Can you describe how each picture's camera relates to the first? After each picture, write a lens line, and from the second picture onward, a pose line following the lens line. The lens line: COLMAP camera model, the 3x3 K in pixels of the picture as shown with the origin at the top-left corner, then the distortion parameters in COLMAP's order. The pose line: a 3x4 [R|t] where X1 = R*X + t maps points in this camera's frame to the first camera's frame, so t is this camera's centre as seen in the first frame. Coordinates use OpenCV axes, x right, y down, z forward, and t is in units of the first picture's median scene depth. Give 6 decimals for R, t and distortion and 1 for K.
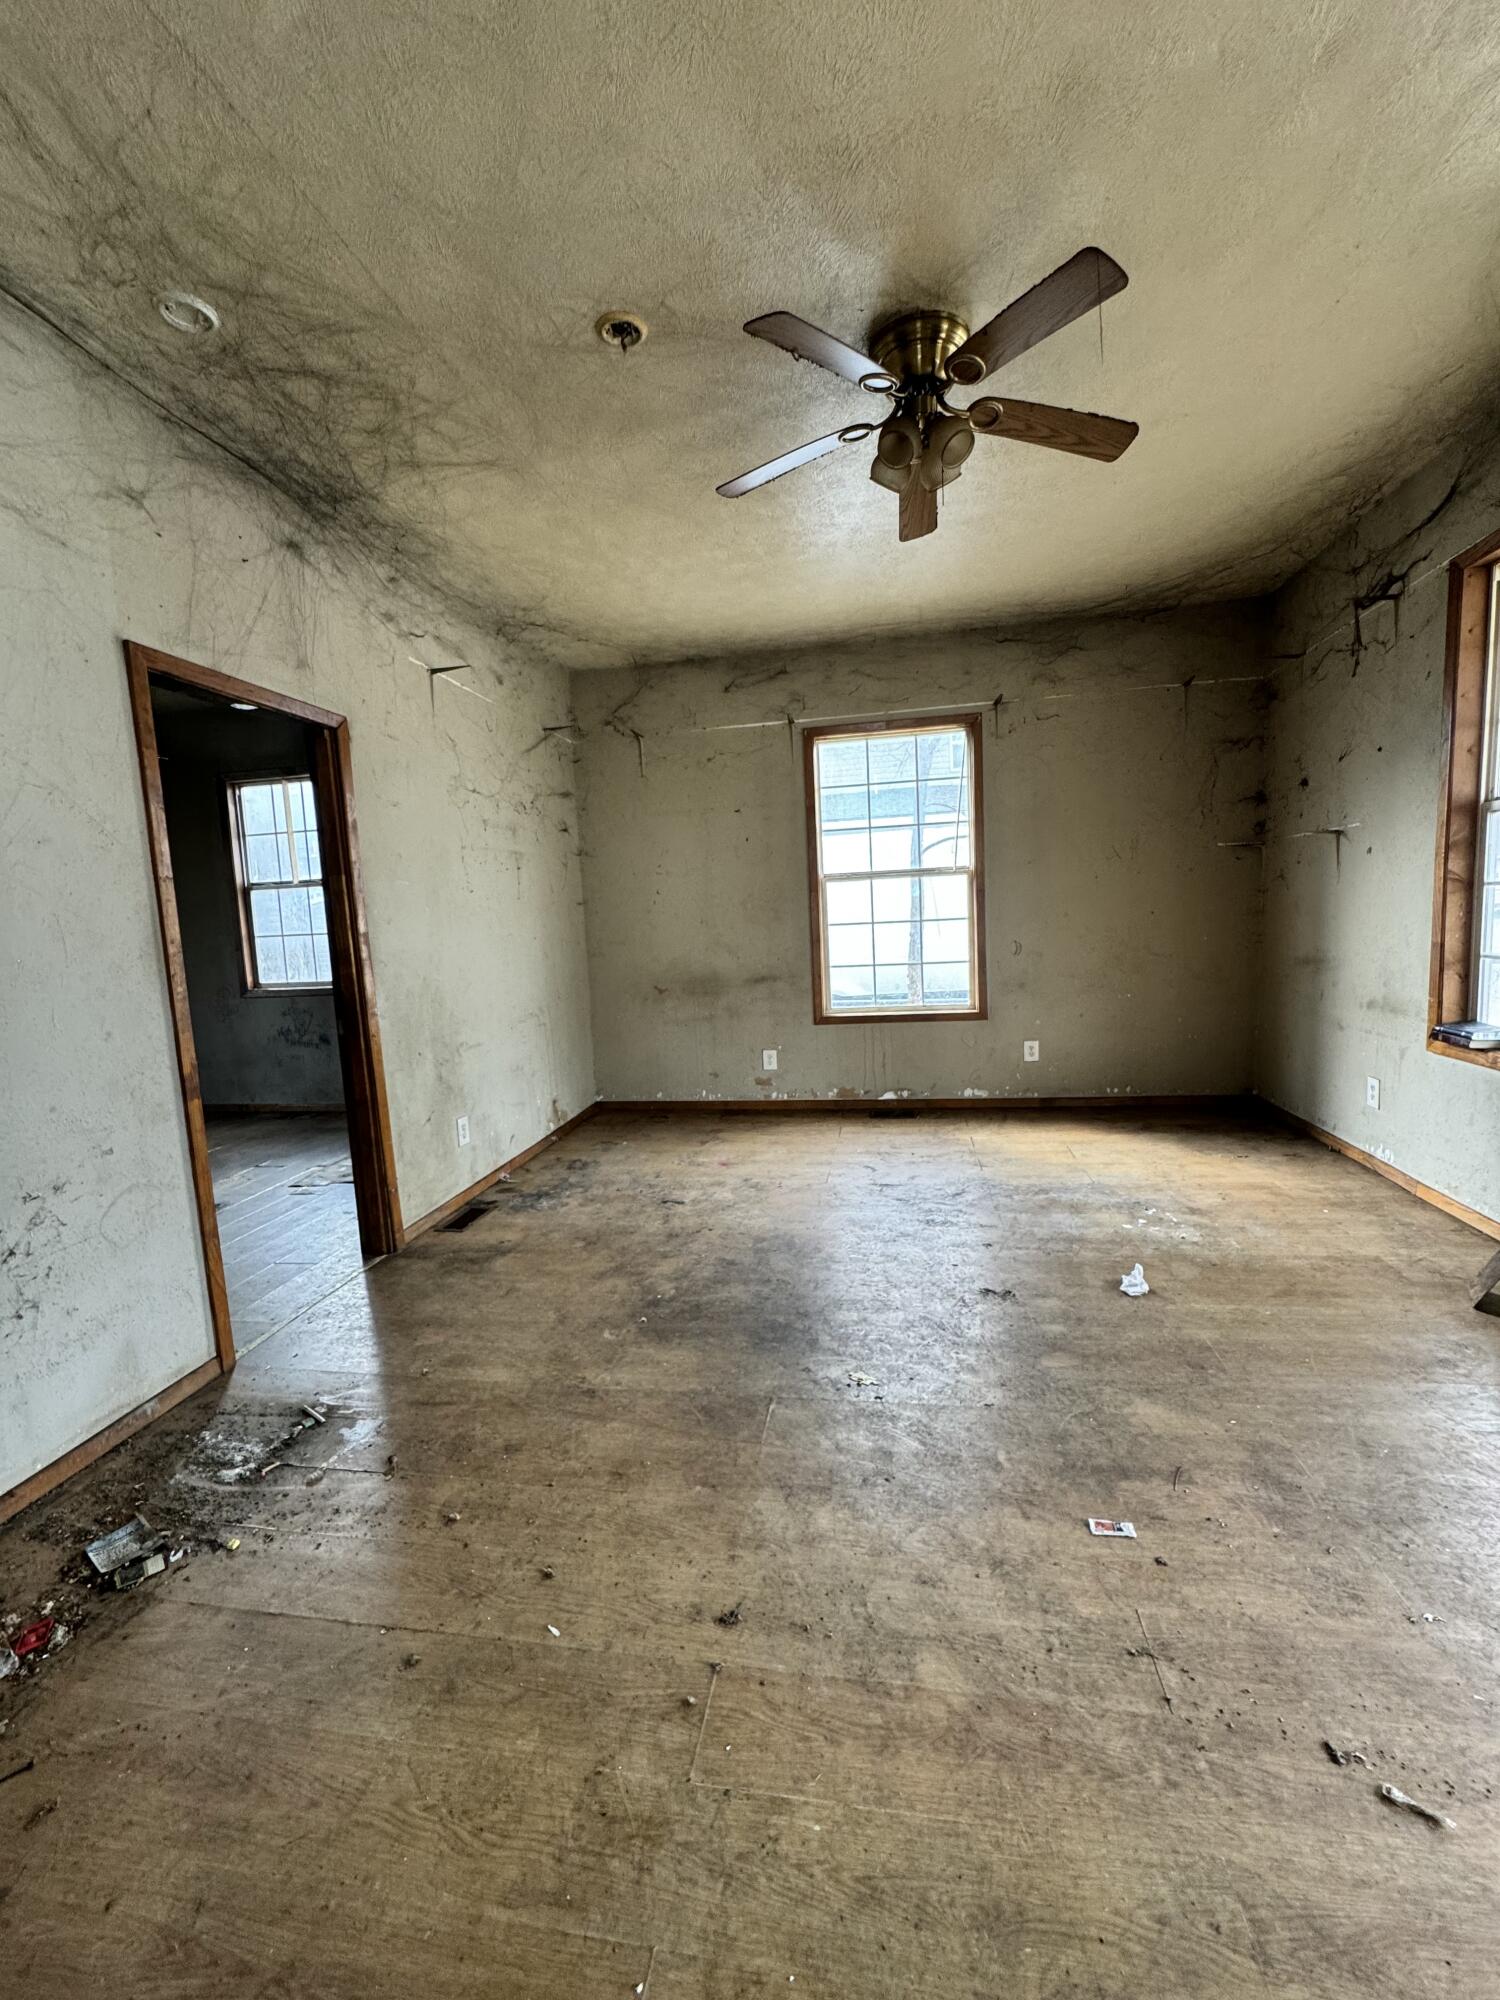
lens RADIAL K [[812.8, 0, 763.3], [0, 812.8, 1006.1], [0, 0, 1]] dist [0.000486, 0.000113]
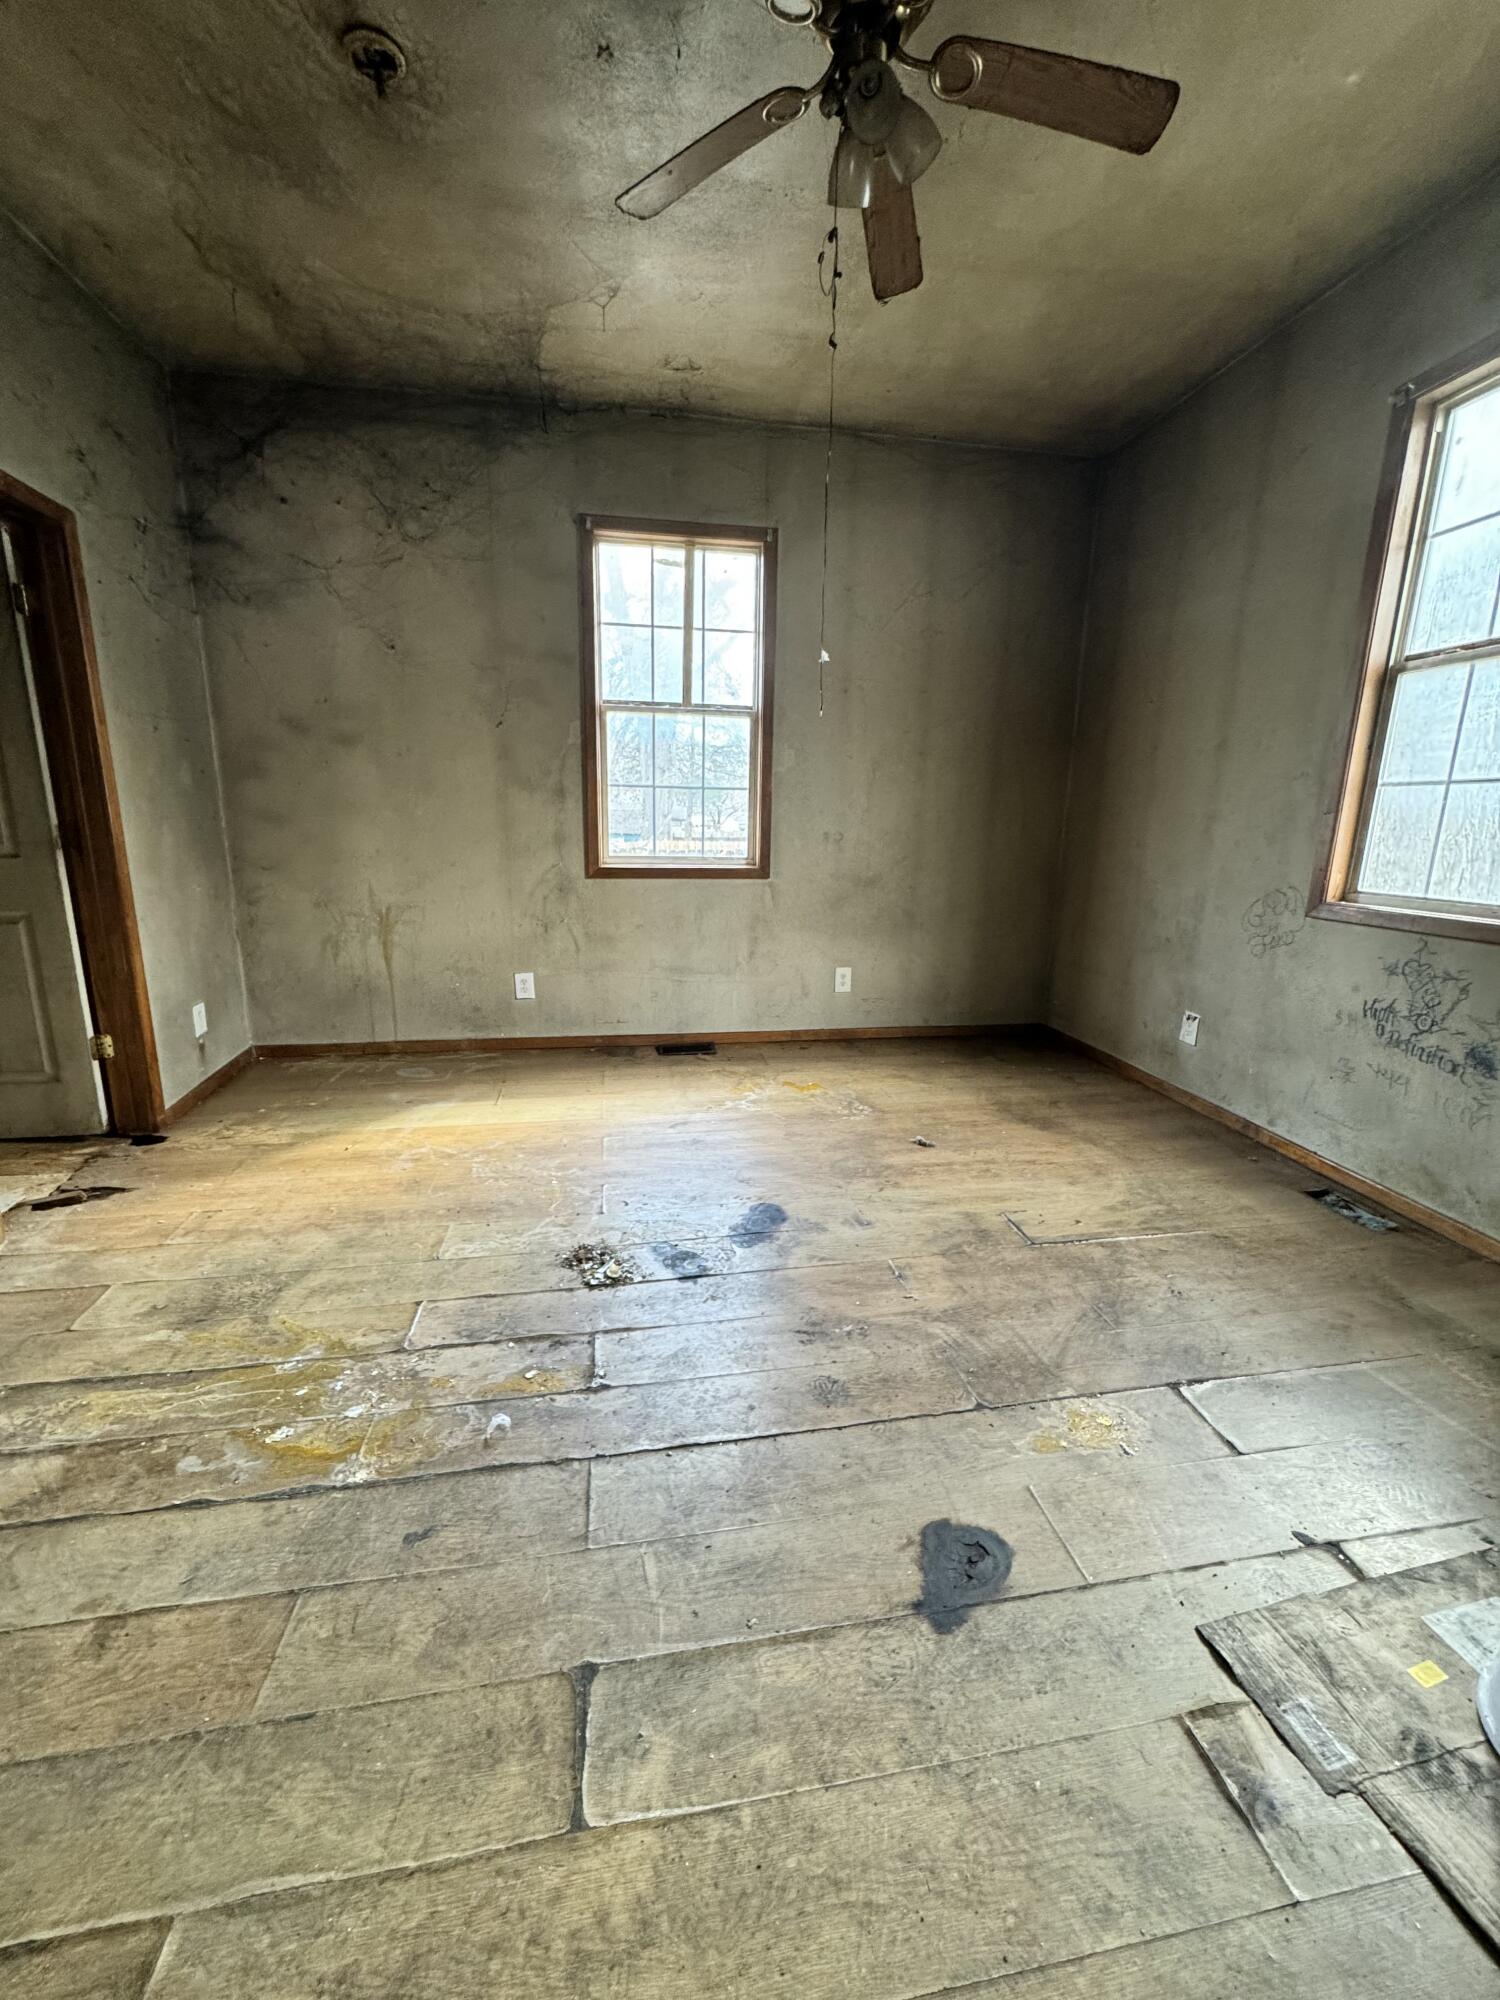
lens RADIAL K [[812.8, 0, 744.6], [0, 812.8, 1000.1], [0, 0, 1]] dist [0.000486, 0.000113]
pose [[0.334170, 0.256554, -0.906924, -0.312044], [-0.130659, 0.965559, 0.224997, -0.026493], [0.933413, 0.043310, 0.356182, 0.531305]]
